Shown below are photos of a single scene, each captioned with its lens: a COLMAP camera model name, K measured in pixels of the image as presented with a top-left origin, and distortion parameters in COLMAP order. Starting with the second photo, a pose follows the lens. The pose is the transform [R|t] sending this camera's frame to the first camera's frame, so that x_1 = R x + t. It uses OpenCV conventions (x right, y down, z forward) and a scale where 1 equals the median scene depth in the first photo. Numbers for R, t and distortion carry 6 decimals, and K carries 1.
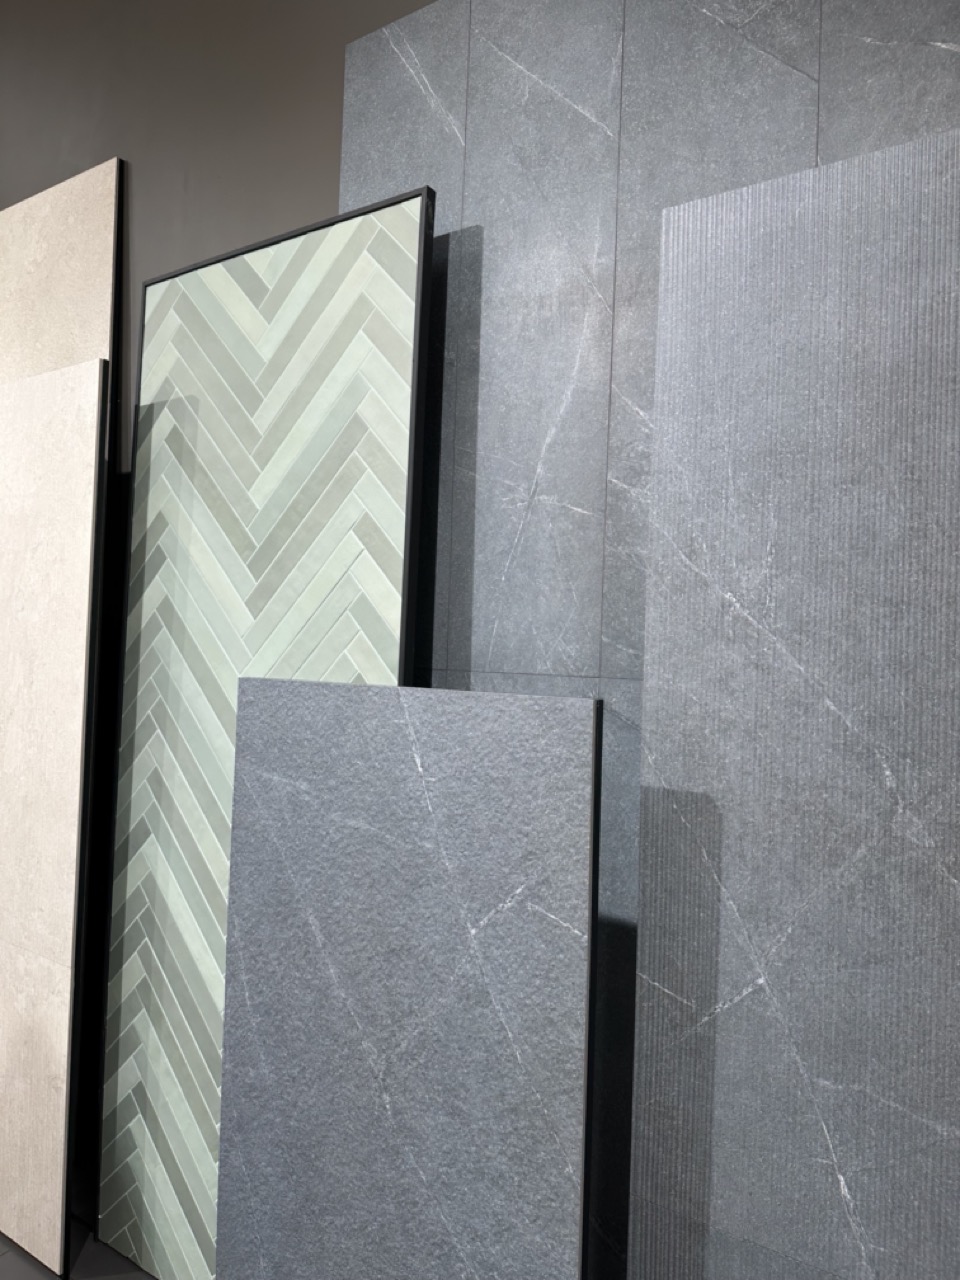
lens RADIAL K [[873.6, 0, 480.0], [0, 873.6, 640.0], [0, 0, 1]] dist [0.074327, -0.102260]
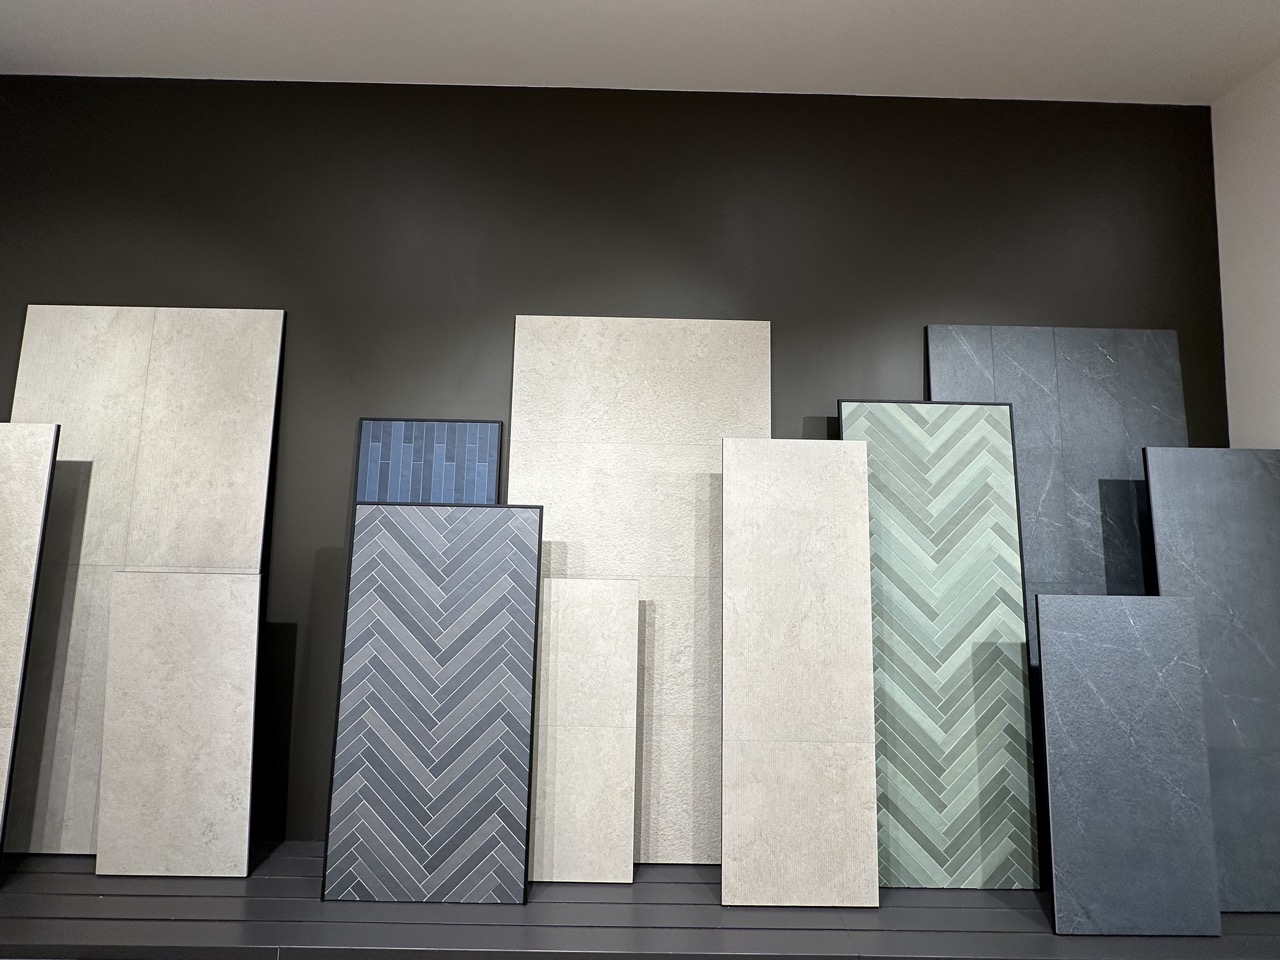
lens RADIAL K [[509.2, 0, 640.0], [0, 509.2, 480.0], [0, 0, 1]] dist [0.007551, -0.000127]
pose [[0.817378, 0.033673, 0.575117, -1.751999], [0.004445, 0.997892, -0.064744, -0.168105], [-0.576084, 0.055477, 0.815505, 0.361653]]
